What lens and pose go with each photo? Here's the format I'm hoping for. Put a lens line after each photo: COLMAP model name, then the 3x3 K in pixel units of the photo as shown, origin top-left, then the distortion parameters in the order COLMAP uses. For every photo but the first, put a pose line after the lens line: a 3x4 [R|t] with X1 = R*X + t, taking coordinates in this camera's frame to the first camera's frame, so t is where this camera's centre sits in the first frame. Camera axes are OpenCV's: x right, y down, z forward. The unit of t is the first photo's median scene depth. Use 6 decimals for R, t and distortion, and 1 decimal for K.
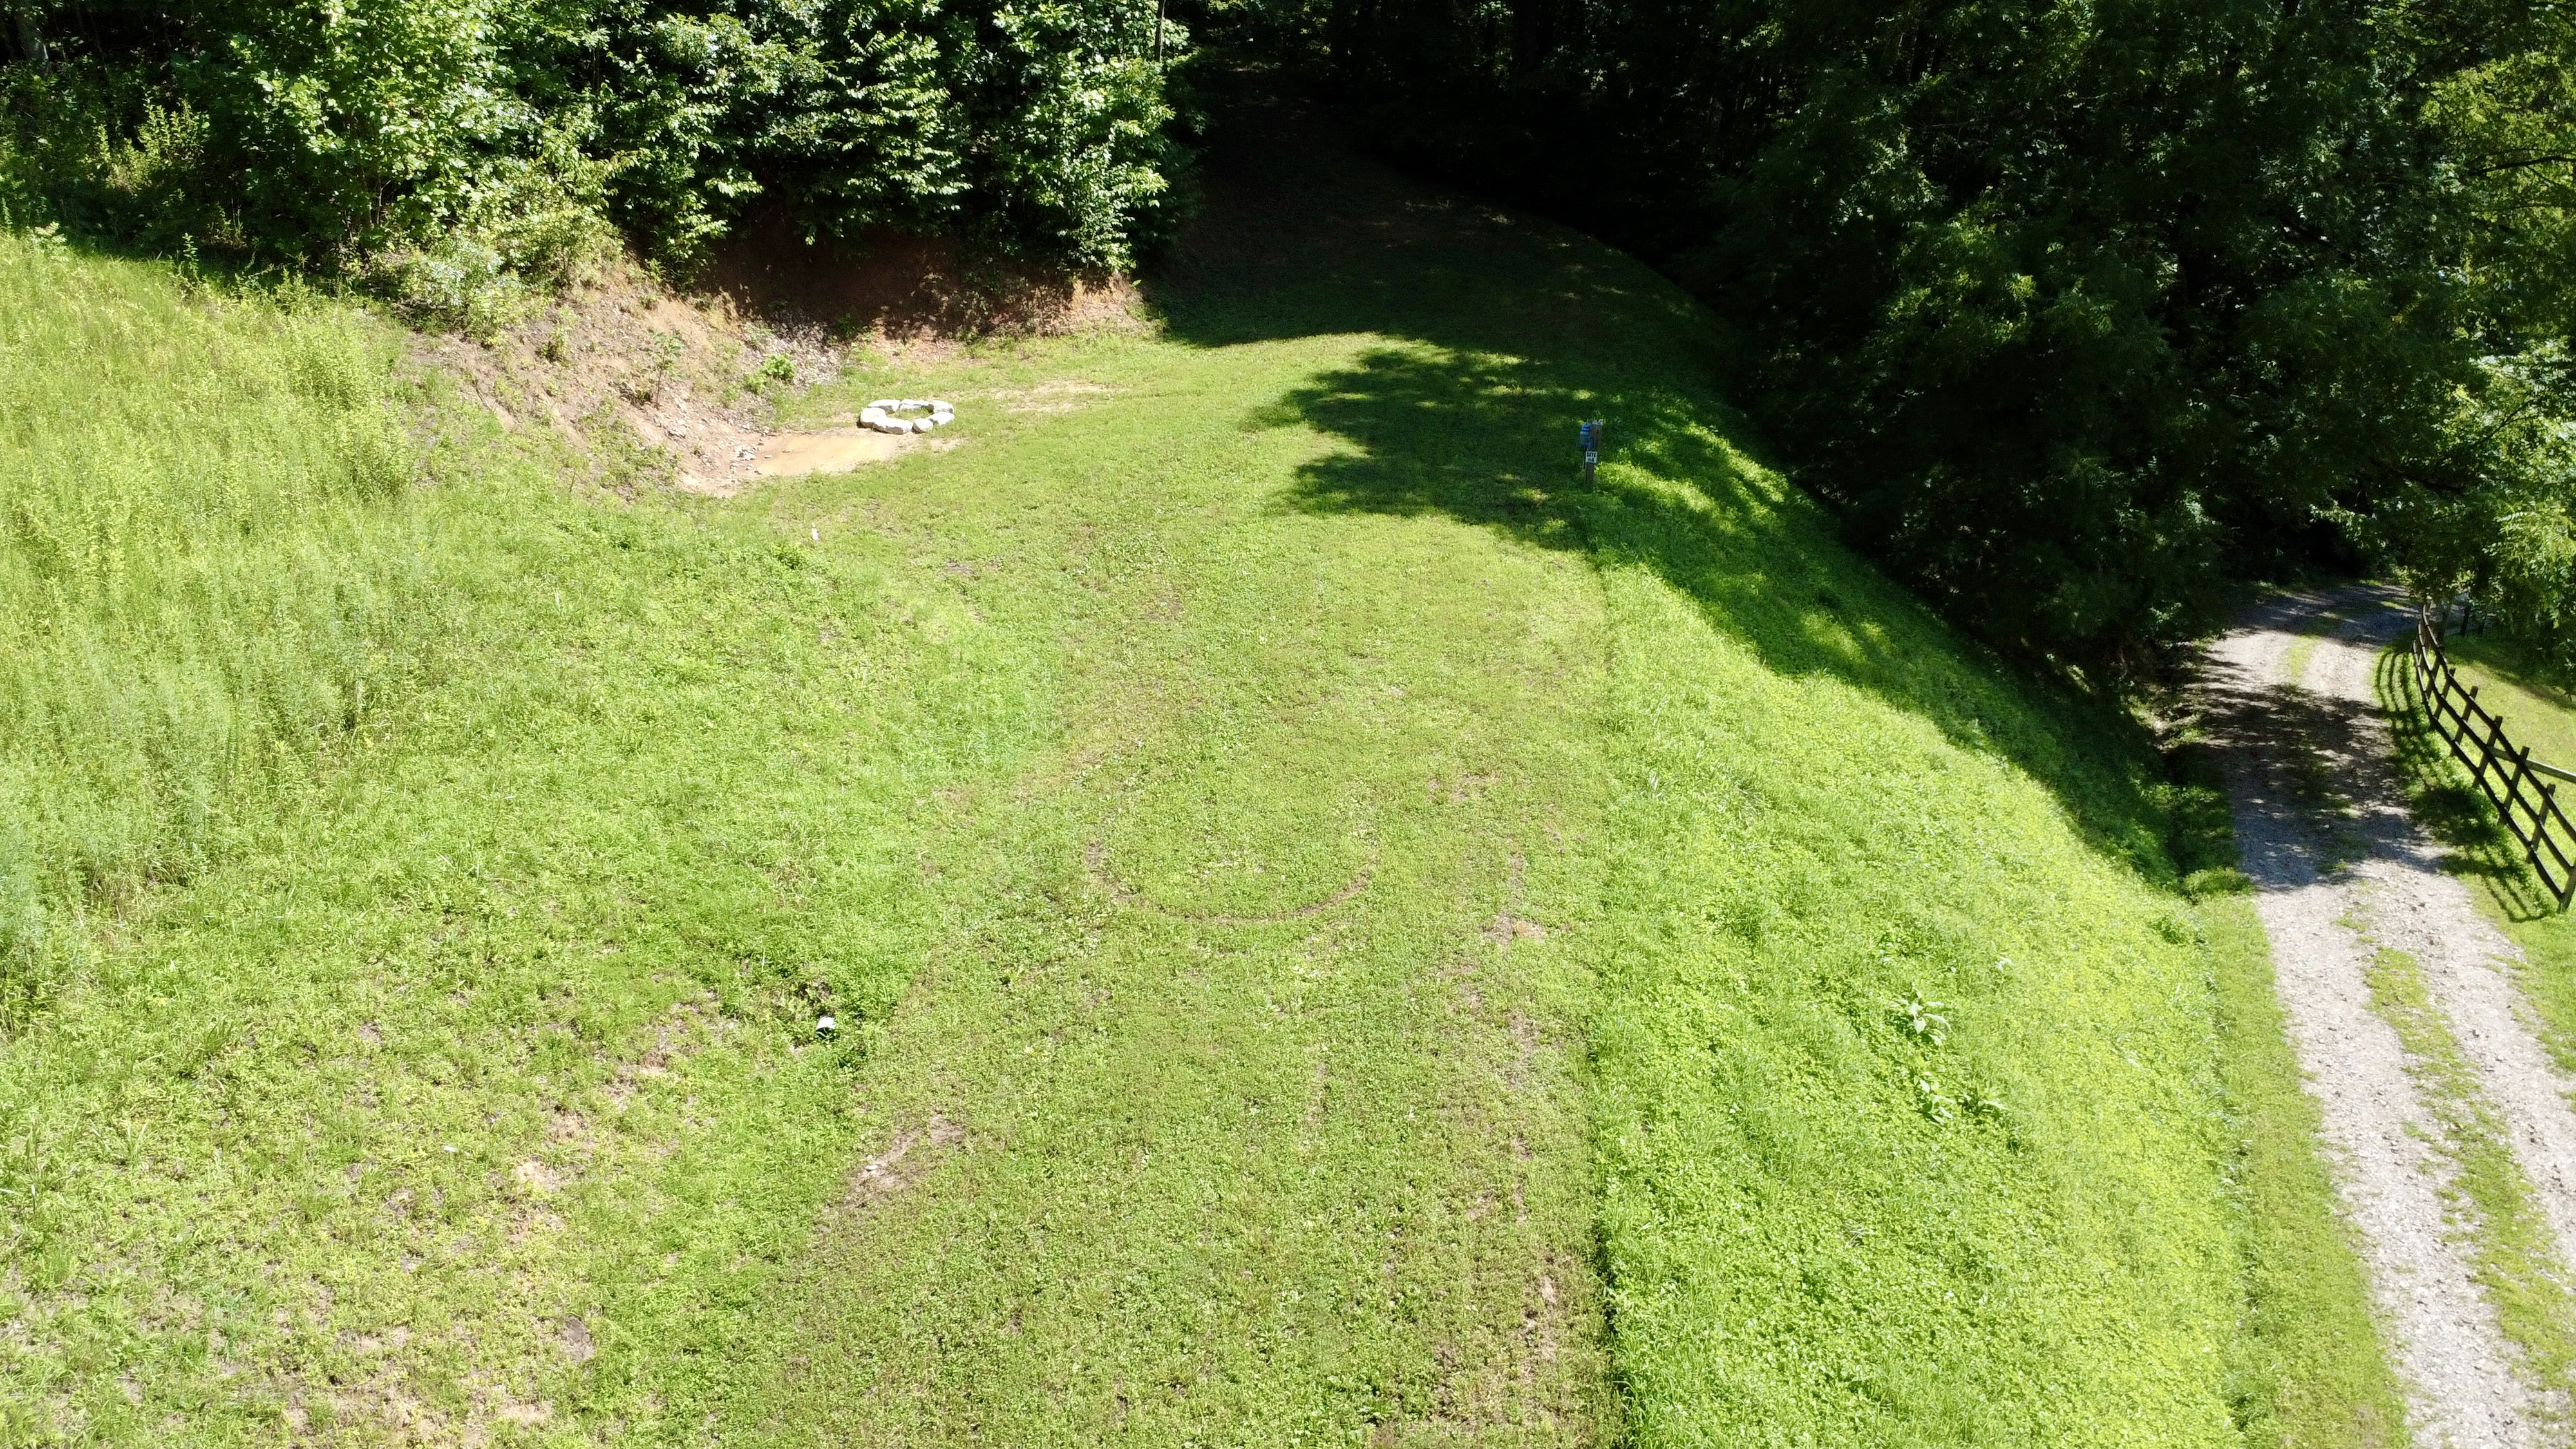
lens RADIAL K [[1942.9, 0, 1288.0], [0, 1942.9, 724.5], [0, 0, 1]] dist [-0.000121, -0.001383]
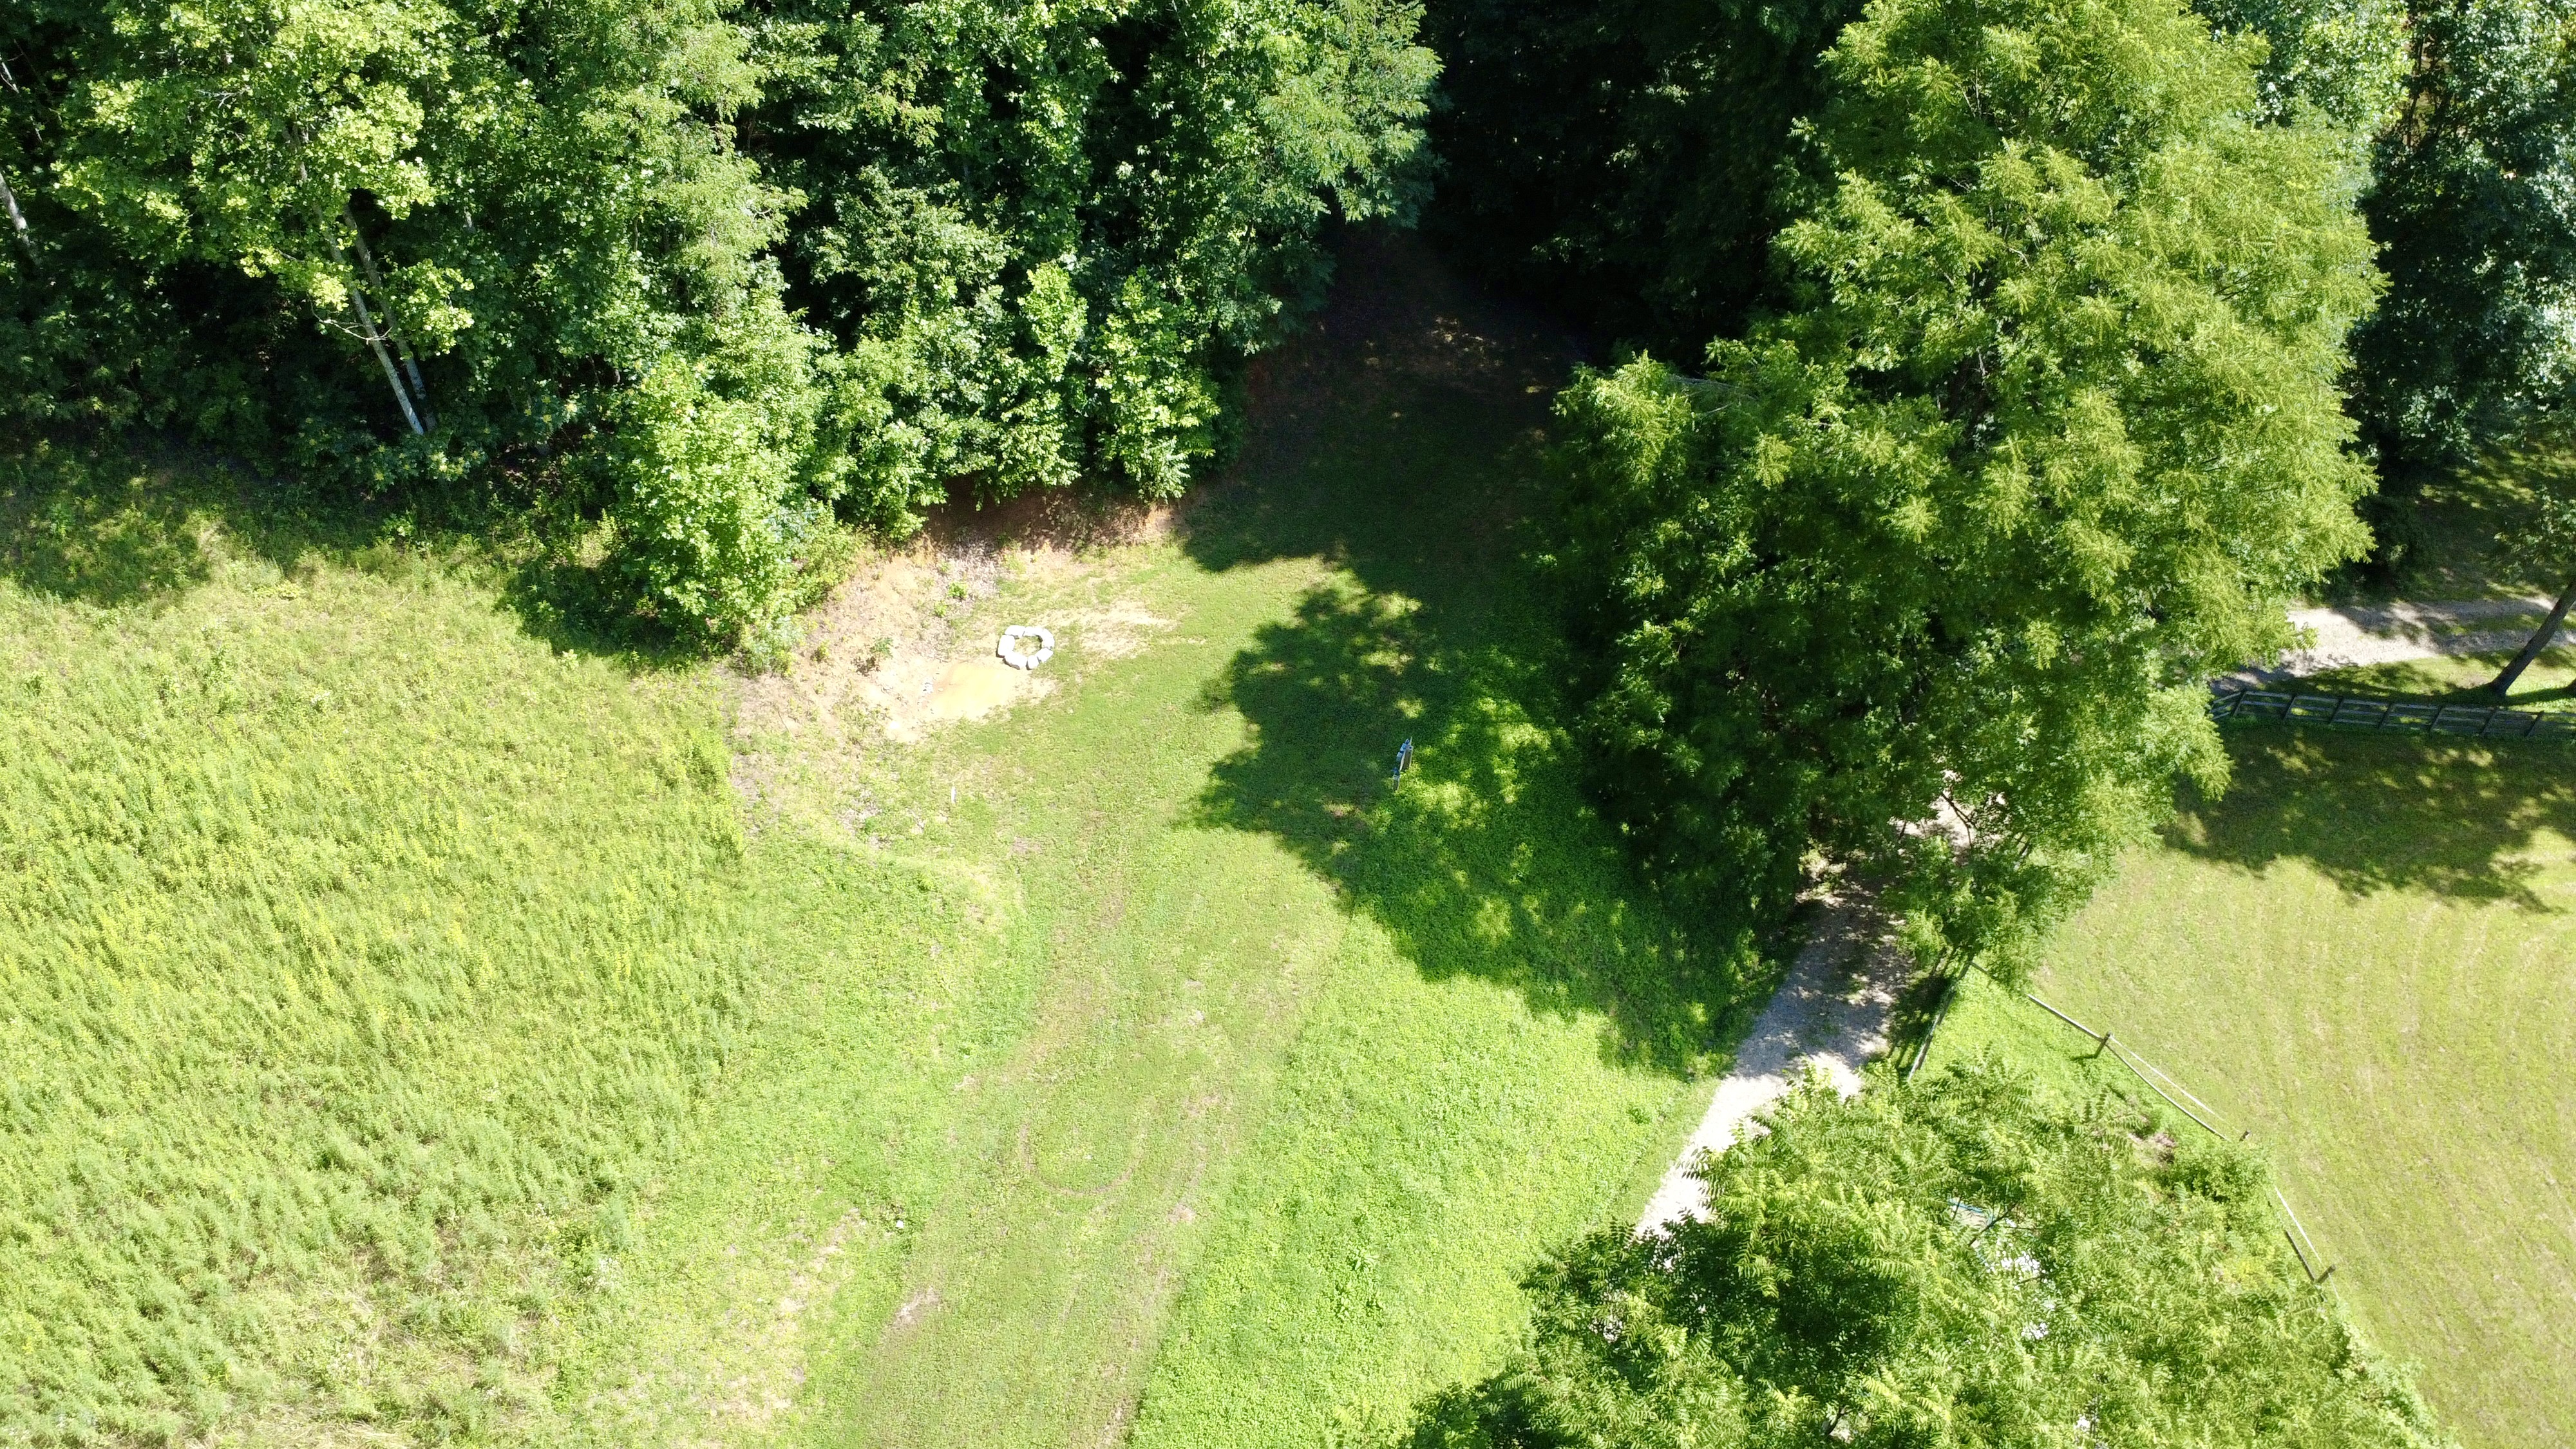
lens RADIAL K [[1942.9, 0, 1288.0], [0, 1942.9, 724.5], [0, 0, 1]] dist [-0.000121, -0.001383]
pose [[0.981285, 0.140070, -0.132138, 0.257712], [-0.085305, 0.931412, 0.353829, -0.711229], [0.172636, -0.335935, 0.925929, -0.535976]]
